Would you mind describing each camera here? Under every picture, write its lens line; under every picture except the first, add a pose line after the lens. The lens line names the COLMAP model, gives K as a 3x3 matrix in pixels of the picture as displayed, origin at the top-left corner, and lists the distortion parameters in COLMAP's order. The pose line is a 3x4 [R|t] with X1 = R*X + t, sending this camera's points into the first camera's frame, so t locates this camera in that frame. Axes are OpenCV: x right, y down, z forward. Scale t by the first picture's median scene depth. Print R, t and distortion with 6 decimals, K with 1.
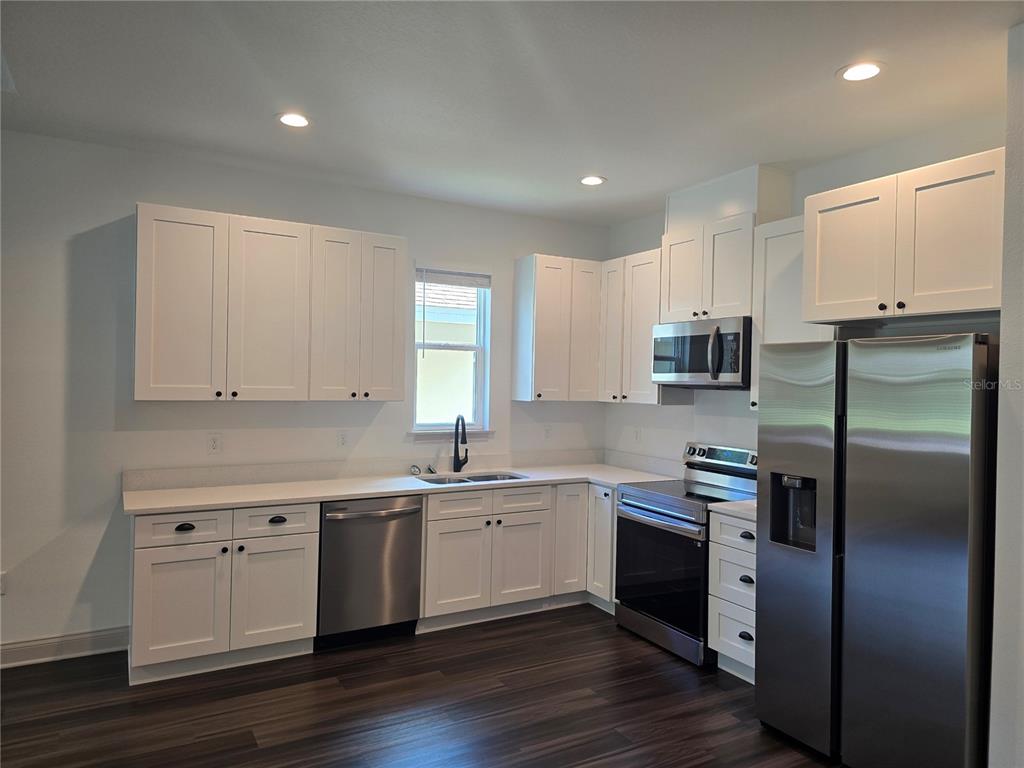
lens RADIAL K [[682.1, 0, 506.6], [0, 682.1, 379.8], [0, 0, 1]] dist [0.073544, -0.089202]
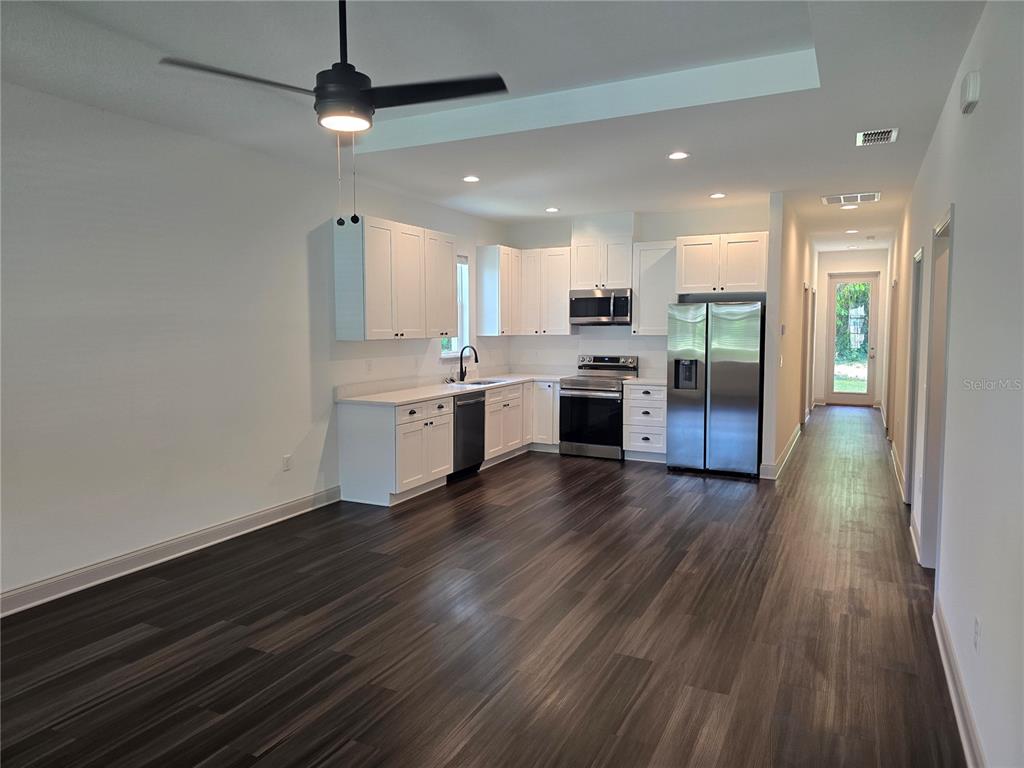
lens RADIAL K [[682.1, 0, 506.6], [0, 682.1, 379.8], [0, 0, 1]] dist [0.073544, -0.089202]
pose [[0.831058, -0.067214, 0.552110, -1.062701], [0.019580, 0.995591, 0.091730, -0.016101], [-0.555842, -0.065423, 0.828710, -0.471449]]
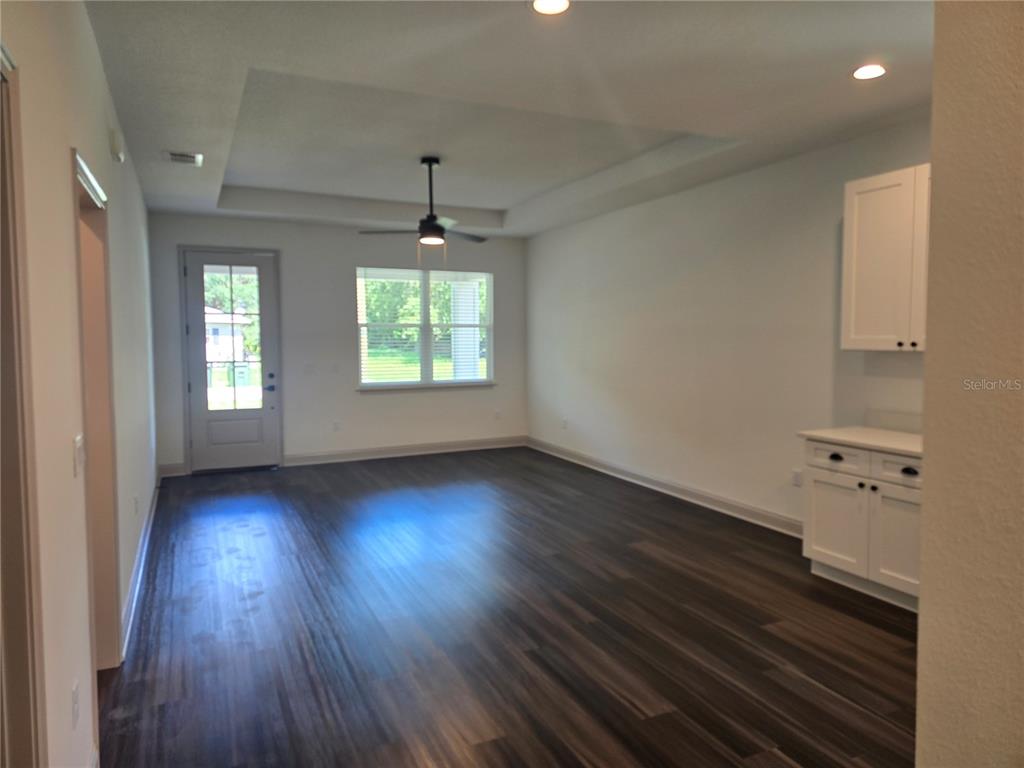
lens RADIAL K [[712.5, 0, 513.4], [0, 712.5, 374.0], [0, 0, 1]] dist [0.048984, -0.000375]
pose [[-0.083824, 0.040115, -0.995673, 0.705873], [0.005415, 0.999193, 0.039801, 0.018172], [0.996466, -0.002055, -0.083974, 0.492572]]
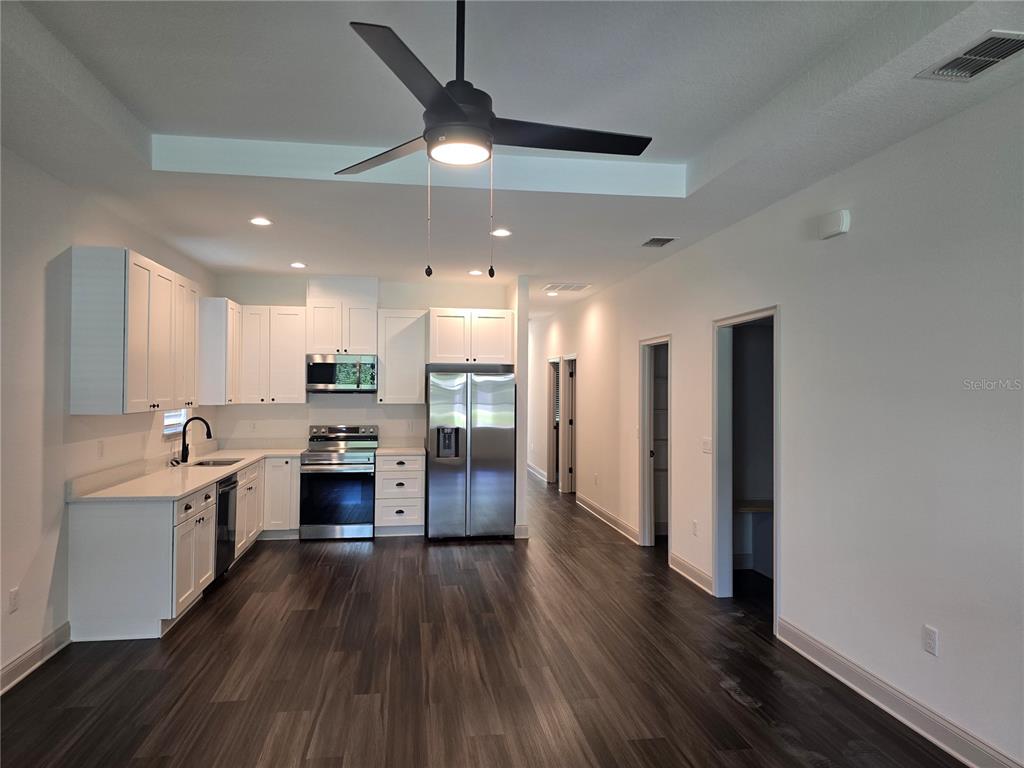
lens RADIAL K [[682.1, 0, 506.6], [0, 682.1, 379.8], [0, 0, 1]] dist [0.073544, -0.089202]
pose [[0.353086, -0.000838, 0.935590, -1.306576], [0.001666, 0.999999, 0.000267, -0.022292], [-0.935589, 0.001464, 0.353087, -0.025355]]
